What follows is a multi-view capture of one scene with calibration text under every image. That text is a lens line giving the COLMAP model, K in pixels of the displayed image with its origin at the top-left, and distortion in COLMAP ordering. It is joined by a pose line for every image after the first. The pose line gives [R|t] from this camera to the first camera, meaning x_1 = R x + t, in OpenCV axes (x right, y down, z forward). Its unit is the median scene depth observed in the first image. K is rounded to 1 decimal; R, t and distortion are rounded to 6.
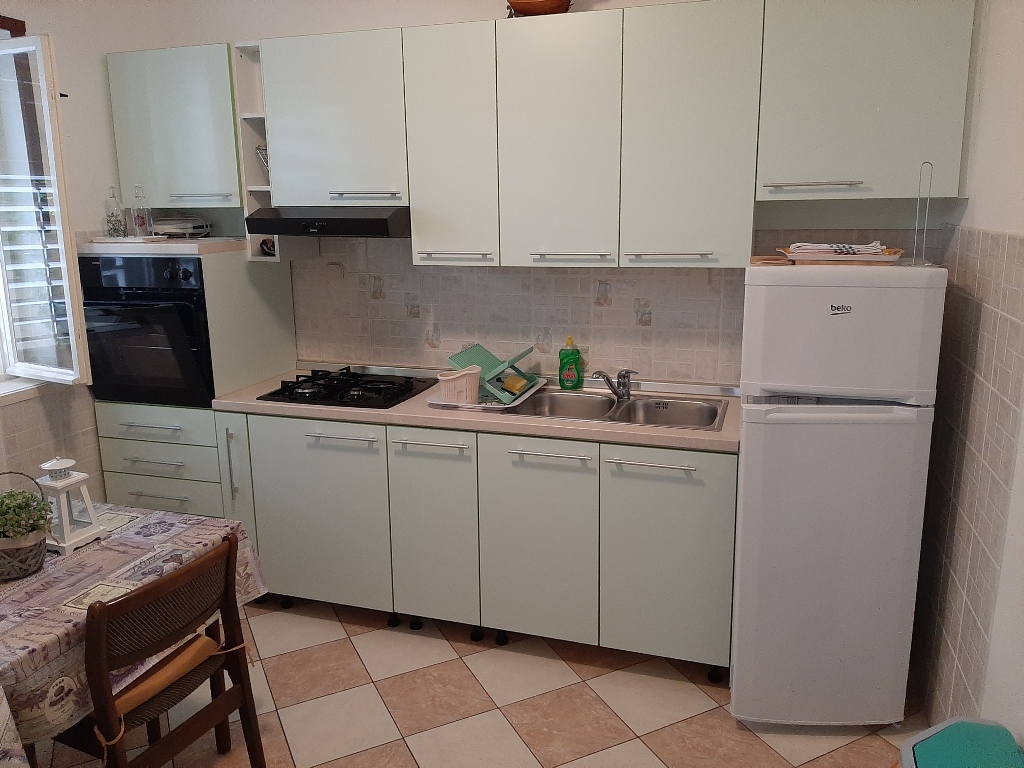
lens RADIAL K [[788.2, 0, 514.0], [0, 788.2, 366.5], [0, 0, 1]] dist [0.062276, -0.123761]
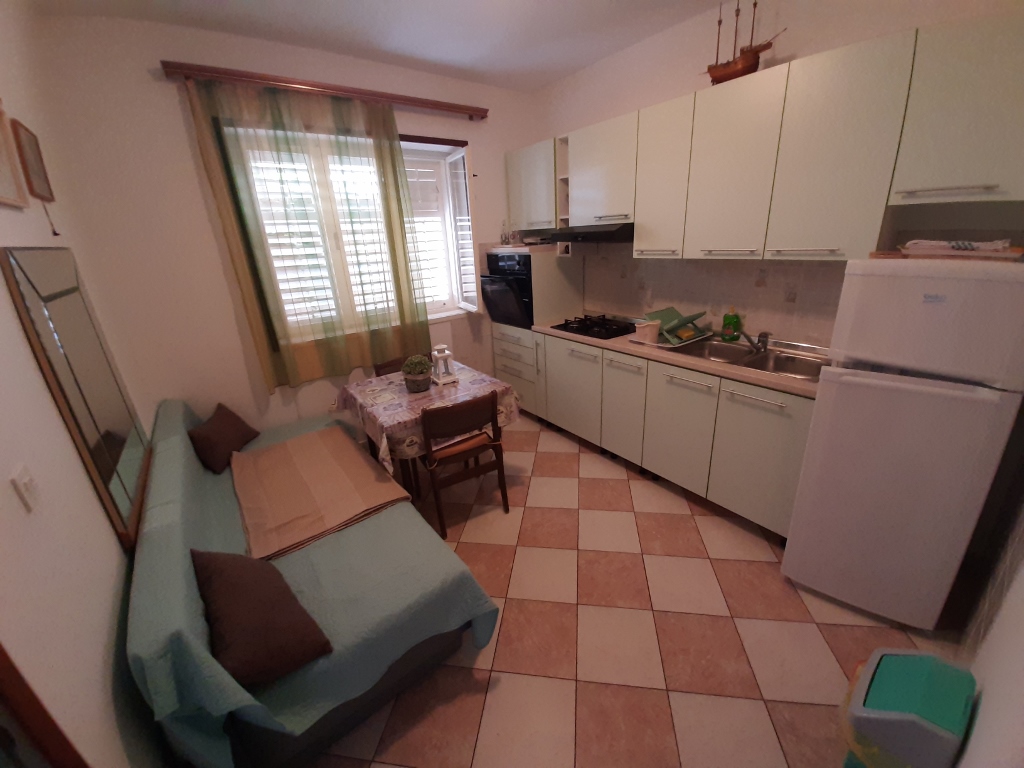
lens RADIAL K [[397.6, 0, 518.3], [0, 397.6, 372.6], [0, 0, 1]] dist [-0.003389, -0.007309]
pose [[0.820635, 0.157966, -0.549186, 0.187147], [-0.075118, 0.982514, 0.170361, -0.012846], [0.566495, -0.098551, 0.818151, 0.131536]]
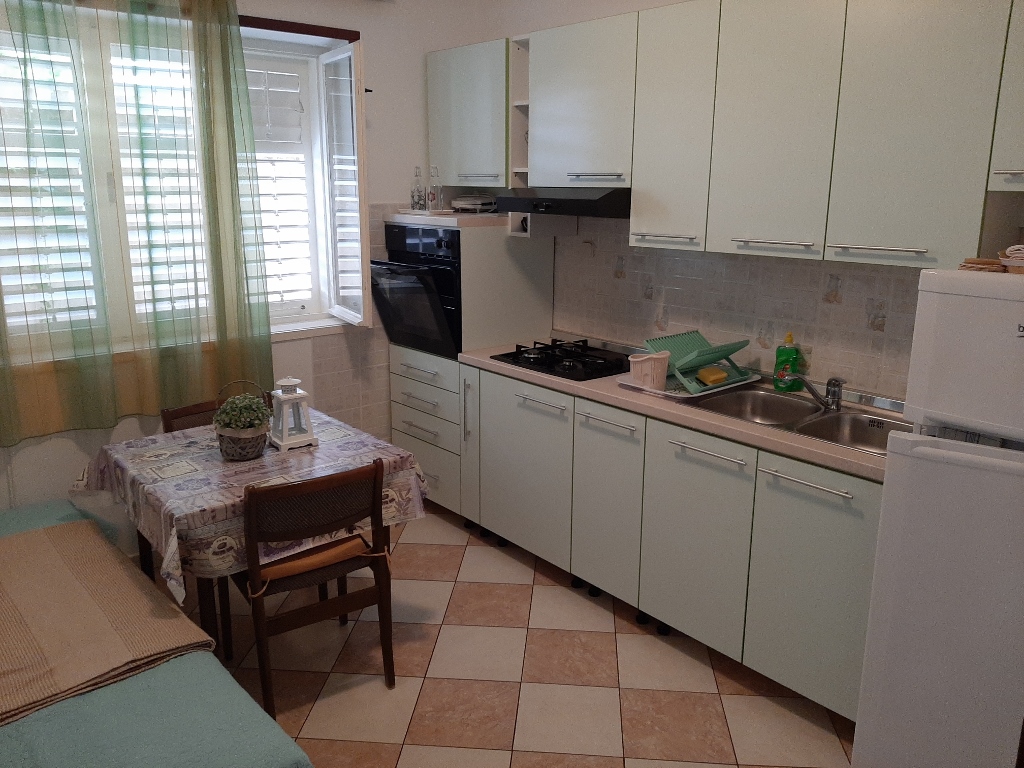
lens RADIAL K [[788.2, 0, 514.3], [0, 788.2, 364.6], [0, 0, 1]] dist [0.062276, -0.123761]
pose [[0.855155, 0.132734, -0.501091, 0.285346], [-0.121069, 0.991068, 0.055911, -0.016368], [0.504037, 0.012854, 0.863587, 0.049372]]
